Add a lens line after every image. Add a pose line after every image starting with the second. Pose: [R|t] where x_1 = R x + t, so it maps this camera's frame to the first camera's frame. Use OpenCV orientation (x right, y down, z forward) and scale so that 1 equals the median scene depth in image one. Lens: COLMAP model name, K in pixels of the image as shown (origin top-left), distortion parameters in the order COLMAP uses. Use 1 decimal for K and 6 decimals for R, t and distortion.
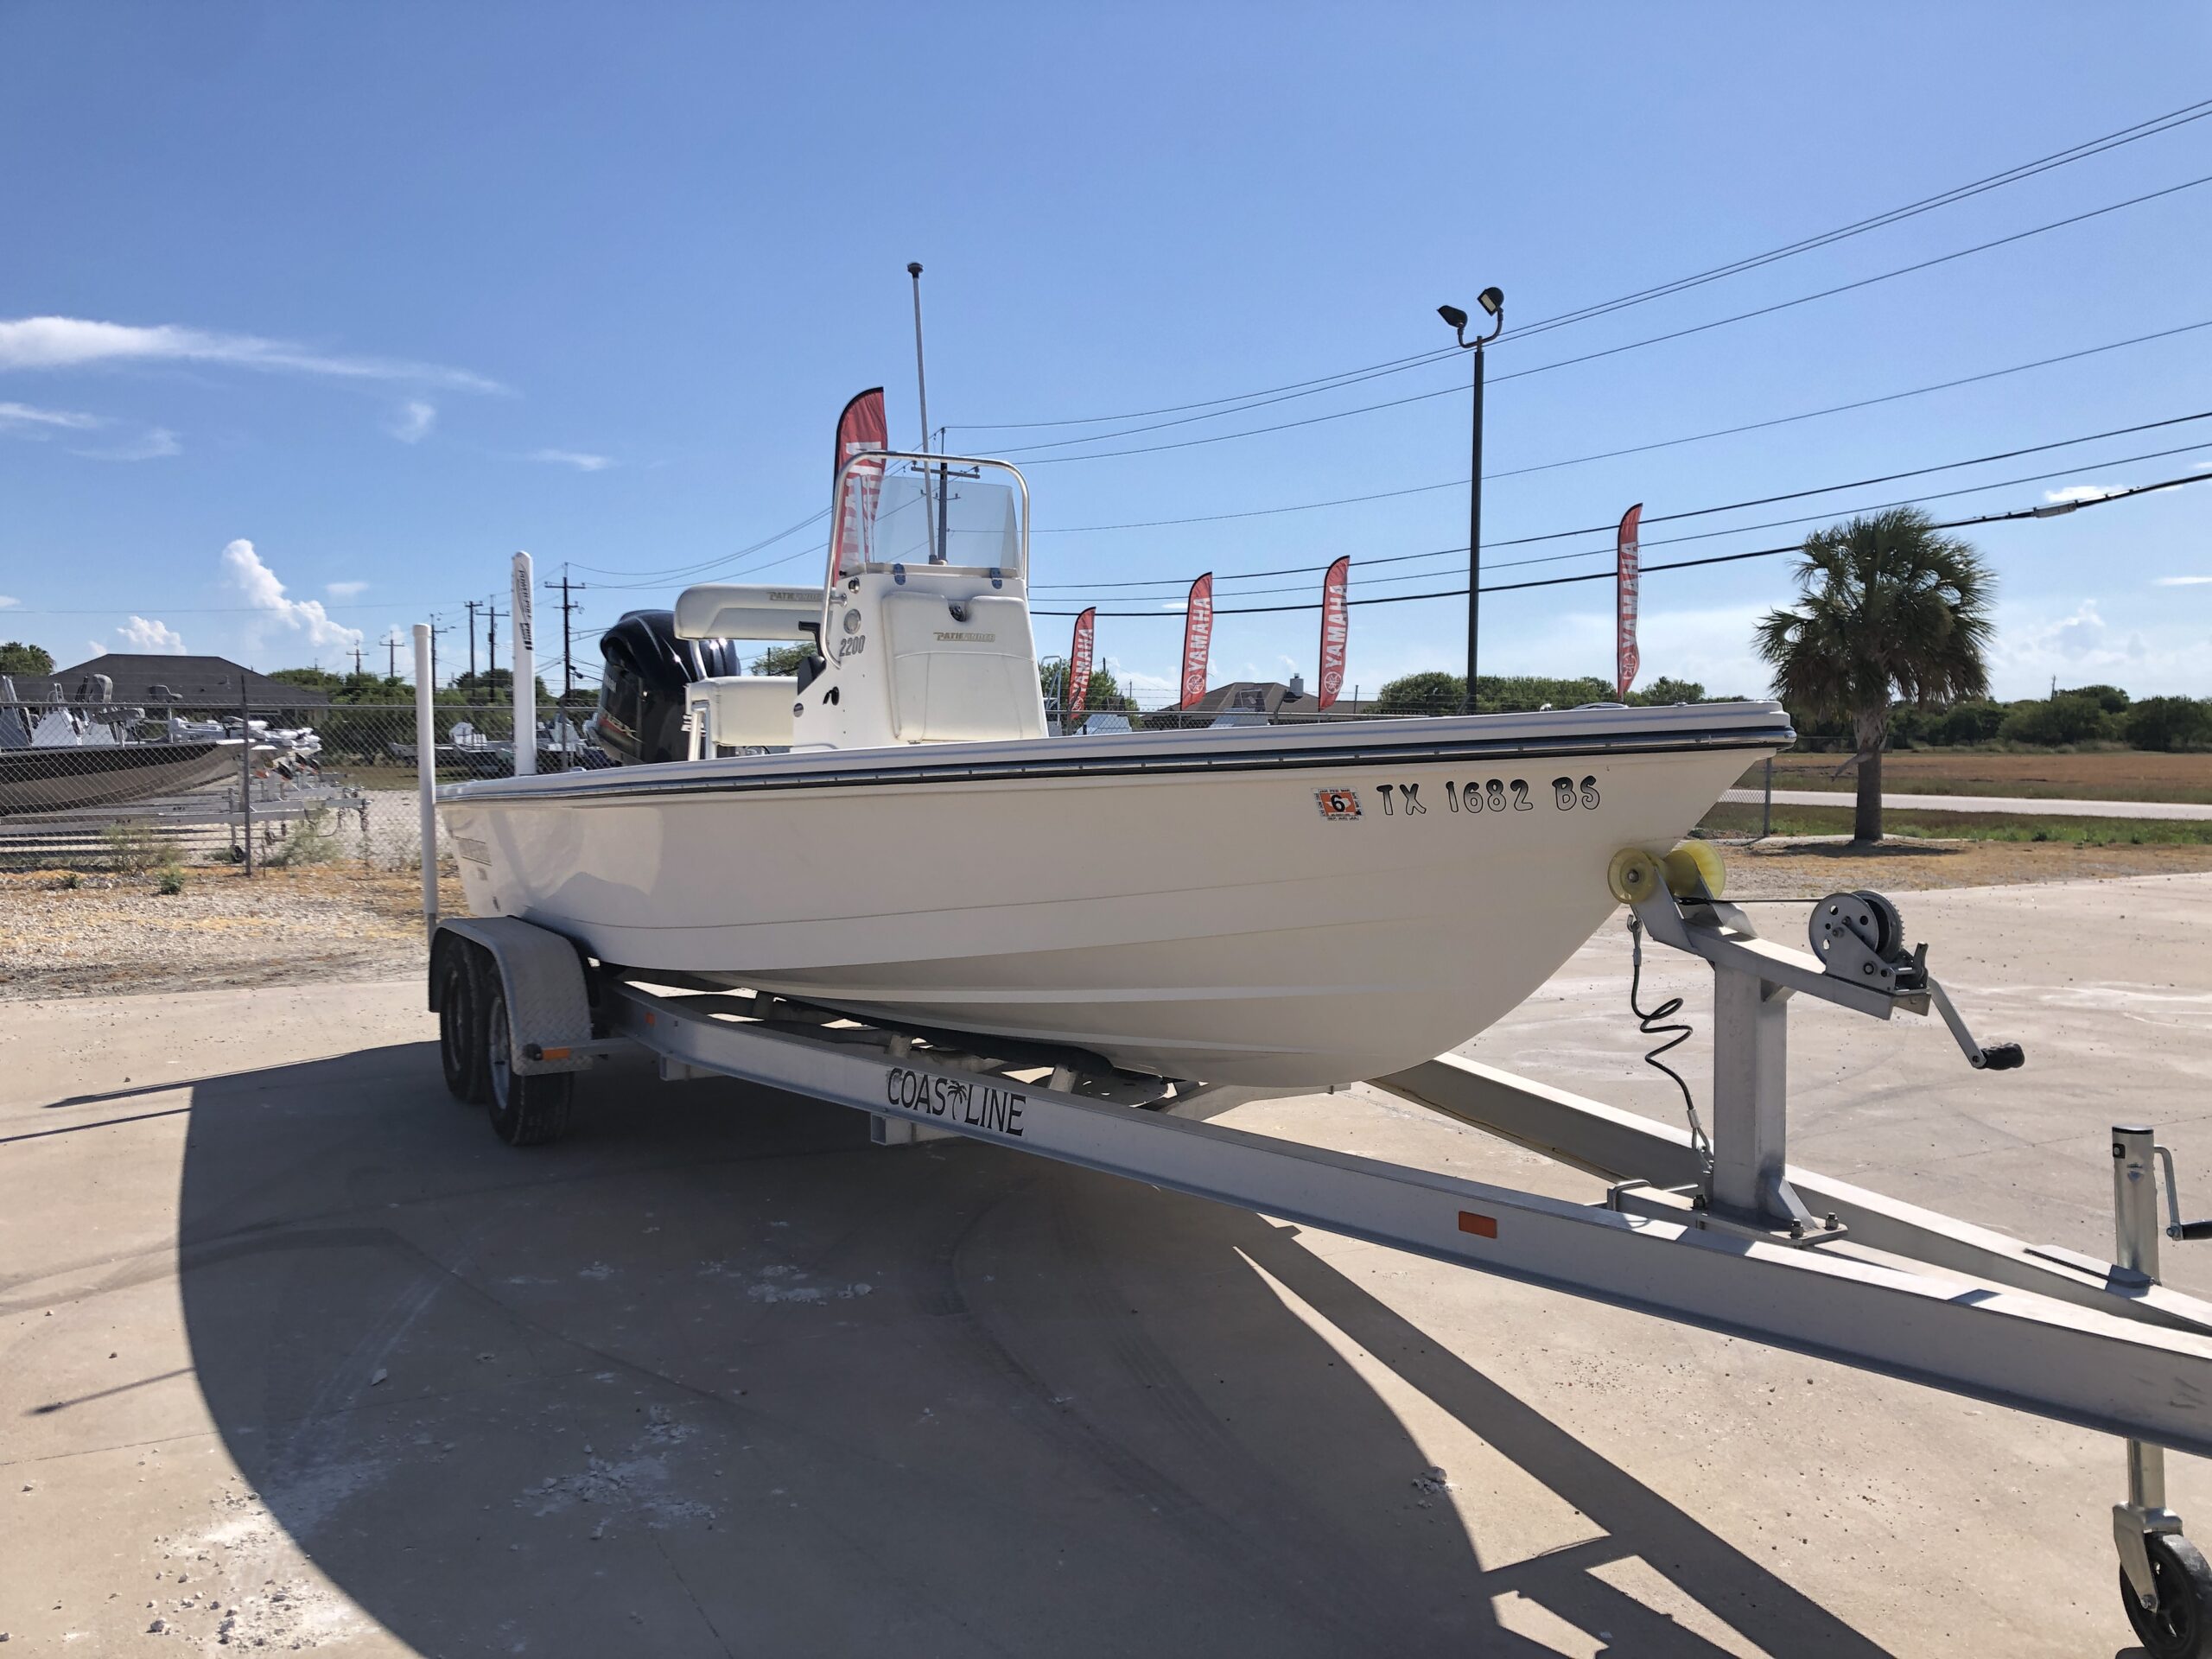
lens RADIAL K [[1799.2, 0, 1136.7], [0, 1799.2, 840.4], [0, 0, 1]] dist [0.033868, -0.033024]
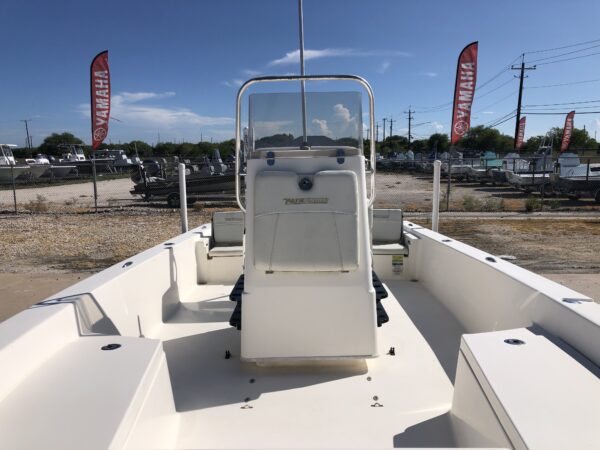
lens RADIAL K [[488.0, 0, 301.4], [0, 488.0, 234.6], [0, 0, 1]] dist [0.033868, -0.033024]
pose [[0.861064, 0.070153, -0.503635, 0.105955], [-0.014471, 0.993417, 0.113634, -0.131323], [0.508291, -0.090558, 0.856411, 0.650736]]
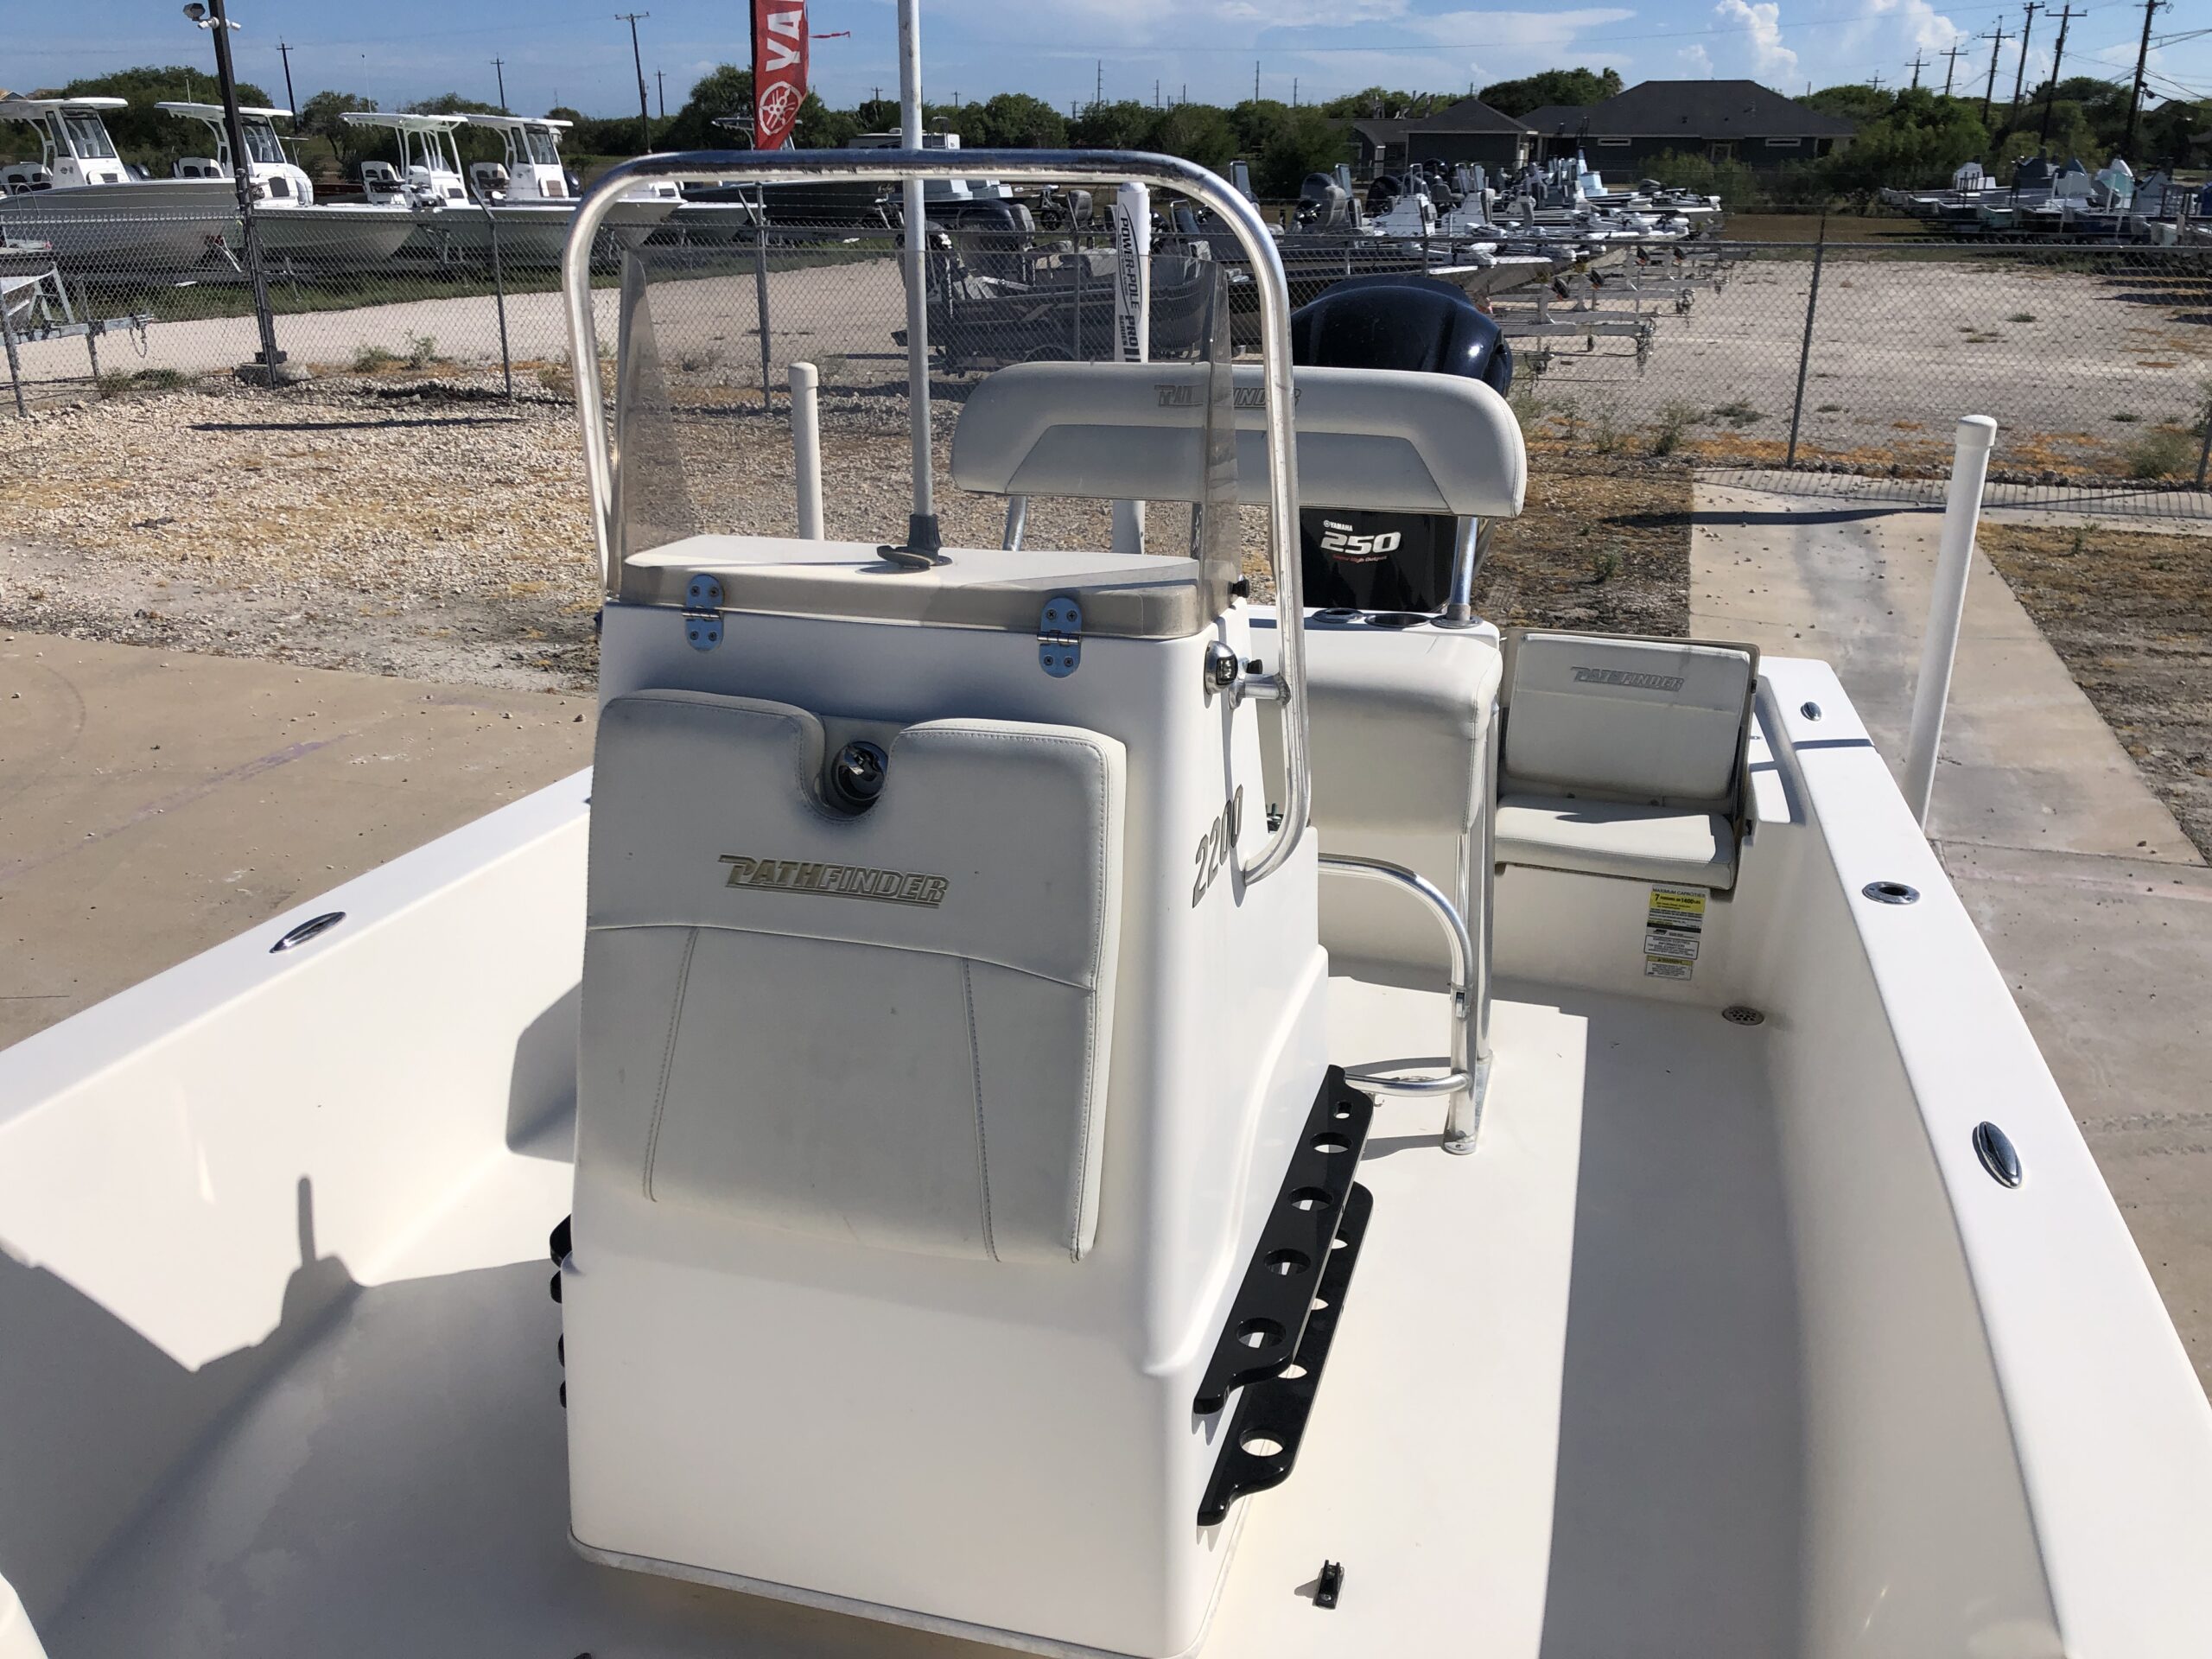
lens RADIAL K [[1799.2, 0, 1123.7], [0, 1799.2, 848.3], [0, 0, 1]] dist [0.033868, -0.033024]
pose [[0.697031, 0.259904, -0.668280, 0.119784], [-0.044427, 0.945860, 0.321521, -0.208937], [0.715663, -0.194420, 0.670840, 0.847201]]
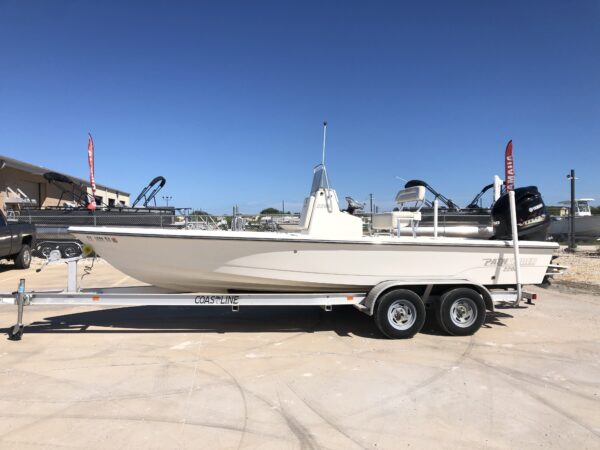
lens RADIAL K [[488.0, 0, 305.2], [0, 488.0, 228.2], [0, 0, 1]] dist [0.033868, -0.033024]
pose [[-0.342823, 0.010416, -0.939342, 1.059629], [-0.041960, 0.998771, 0.026389, -0.091083], [0.938462, 0.048461, -0.341964, 1.422121]]
